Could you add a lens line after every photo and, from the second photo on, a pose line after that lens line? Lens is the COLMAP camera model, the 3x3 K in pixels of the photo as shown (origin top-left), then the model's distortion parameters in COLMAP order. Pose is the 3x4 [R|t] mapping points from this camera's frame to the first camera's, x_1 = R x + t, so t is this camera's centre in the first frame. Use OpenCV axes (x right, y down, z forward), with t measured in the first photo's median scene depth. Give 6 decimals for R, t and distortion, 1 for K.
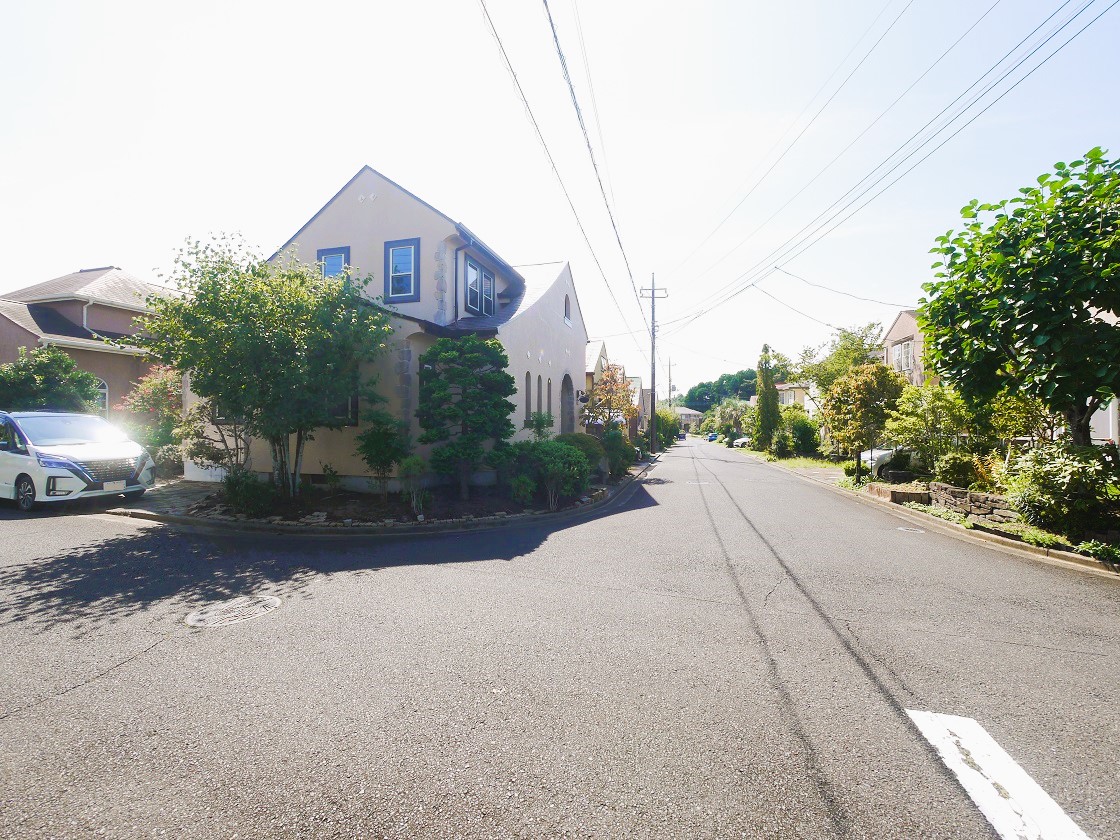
lens RADIAL K [[460.1, 0, 560.2], [0, 460.1, 422.2], [0, 0, 1]] dist [-0.003960, -0.000560]
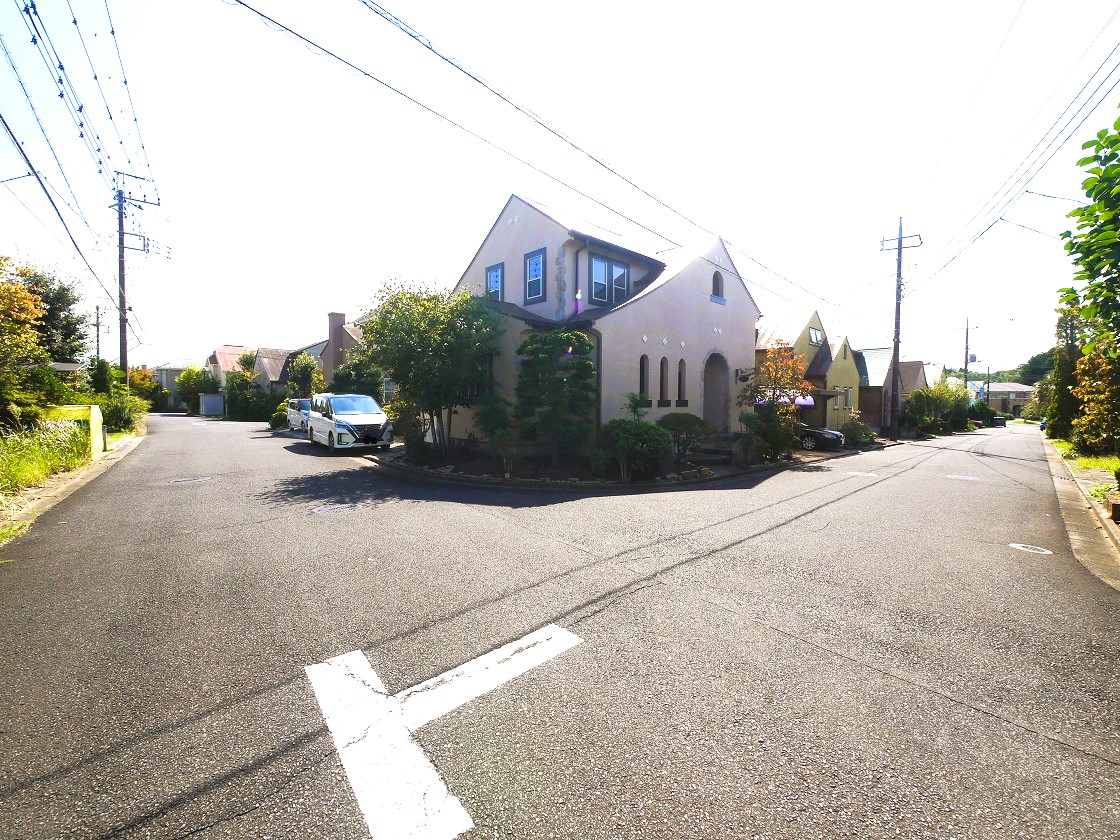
lens RADIAL K [[460.1, 0, 558.9], [0, 460.1, 420.5], [0, 0, 1]] dist [-0.003960, -0.000560]
pose [[0.858854, 0.025484, -0.511586, 0.410706], [-0.004465, 0.999096, 0.042272, -0.002372], [0.512201, -0.034021, 0.858192, -0.028120]]
